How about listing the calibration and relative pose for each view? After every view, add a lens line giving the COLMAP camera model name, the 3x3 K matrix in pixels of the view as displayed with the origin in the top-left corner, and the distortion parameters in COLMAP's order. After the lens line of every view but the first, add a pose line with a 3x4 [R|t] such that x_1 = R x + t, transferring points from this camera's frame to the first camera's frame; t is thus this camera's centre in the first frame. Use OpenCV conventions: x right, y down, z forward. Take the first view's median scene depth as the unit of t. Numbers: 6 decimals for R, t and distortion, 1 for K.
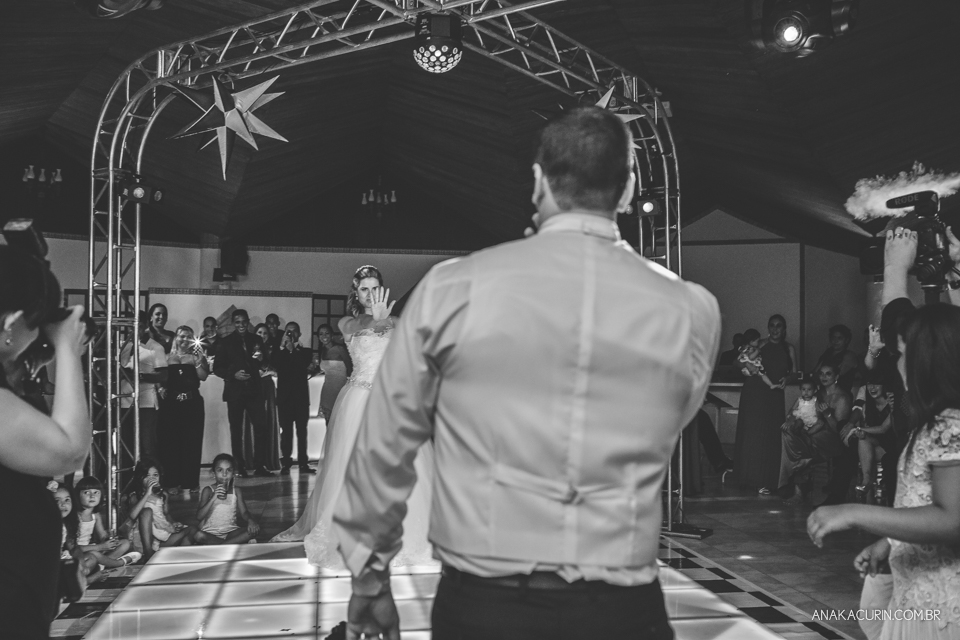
lens RADIAL K [[925.3, 0, 480.1], [0, 925.3, 318.4], [0, 0, 1]] dist [-0.102642, 0.142067]
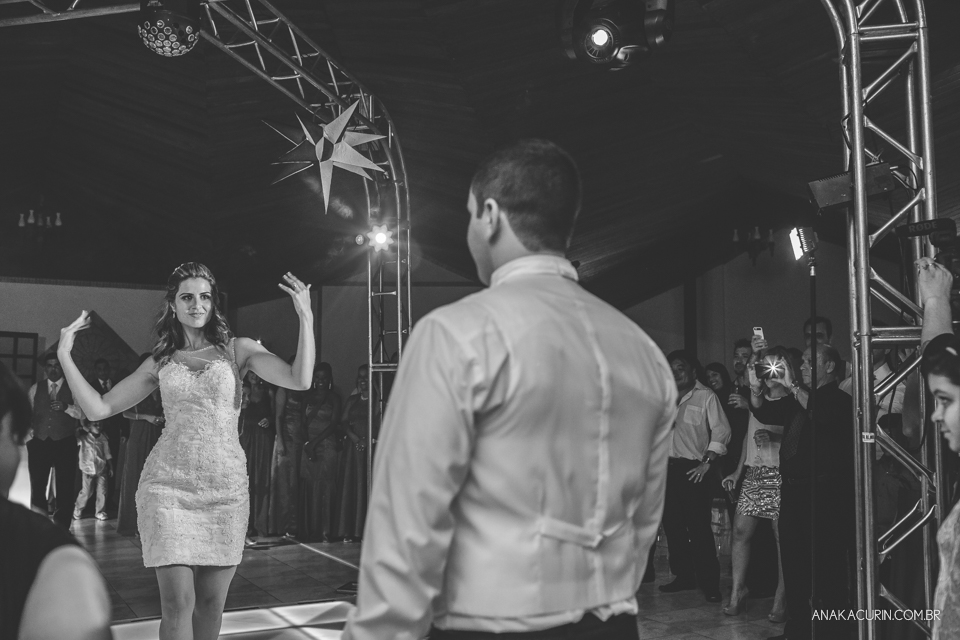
lens RADIAL K [[930.2, 0, 446.6], [0, 930.2, 312.3], [0, 0, 1]] dist [0.004619, 0.008060]
pose [[0.947533, 0.024044, 0.318752, -0.053876], [-0.006930, 0.998478, -0.054718, 0.004591], [-0.319583, 0.049638, 0.946257, 0.107212]]
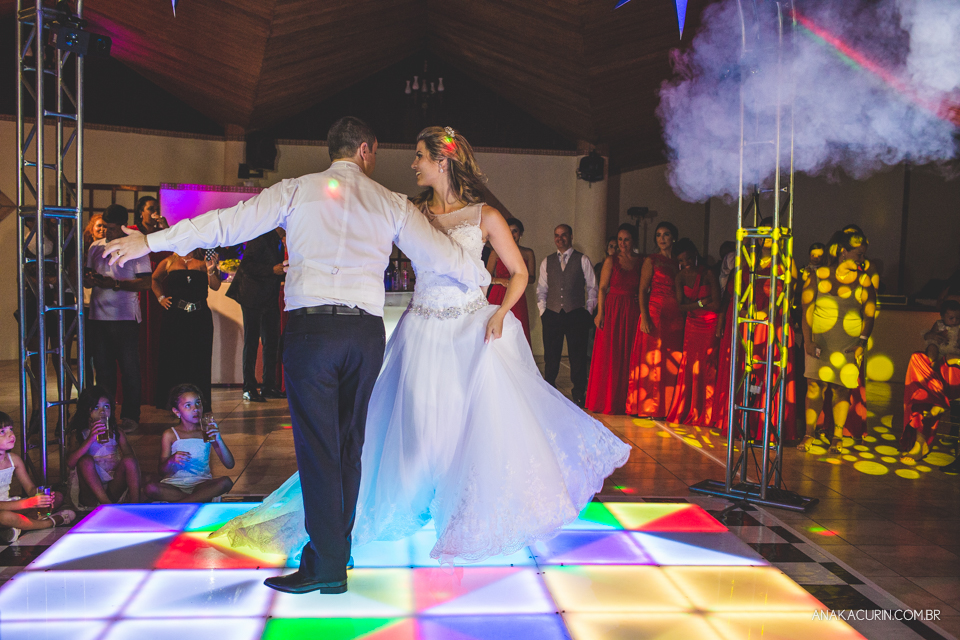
lens RADIAL K [[925.3, 0, 480.1], [0, 925.3, 318.4], [0, 0, 1]] dist [-0.102642, 0.142067]
pose [[0.997450, 0.028060, -0.065622, 0.015674], [-0.021741, 0.995231, 0.095096, 0.011928], [0.067978, -0.093427, 0.993303, 0.248566]]
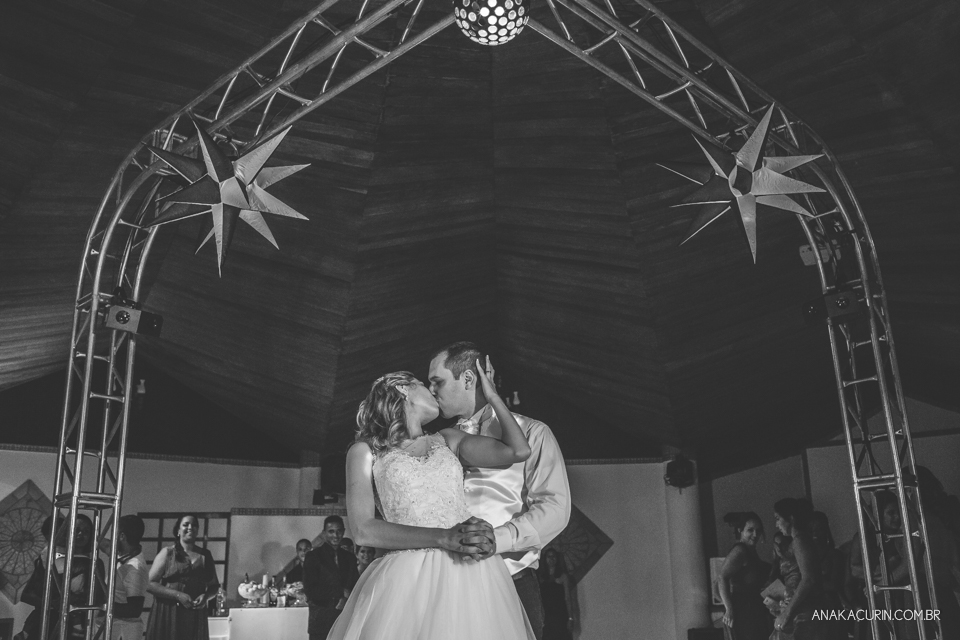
lens RADIAL K [[925.3, 0, 480.1], [0, 925.3, 318.4], [0, 0, 1]] dist [-0.102642, 0.142067]
pose [[0.985733, -0.076531, -0.149908, 0.019132], [0.033107, 0.961410, -0.273120, 0.070566], [0.165025, 0.264261, 0.950228, 0.334462]]
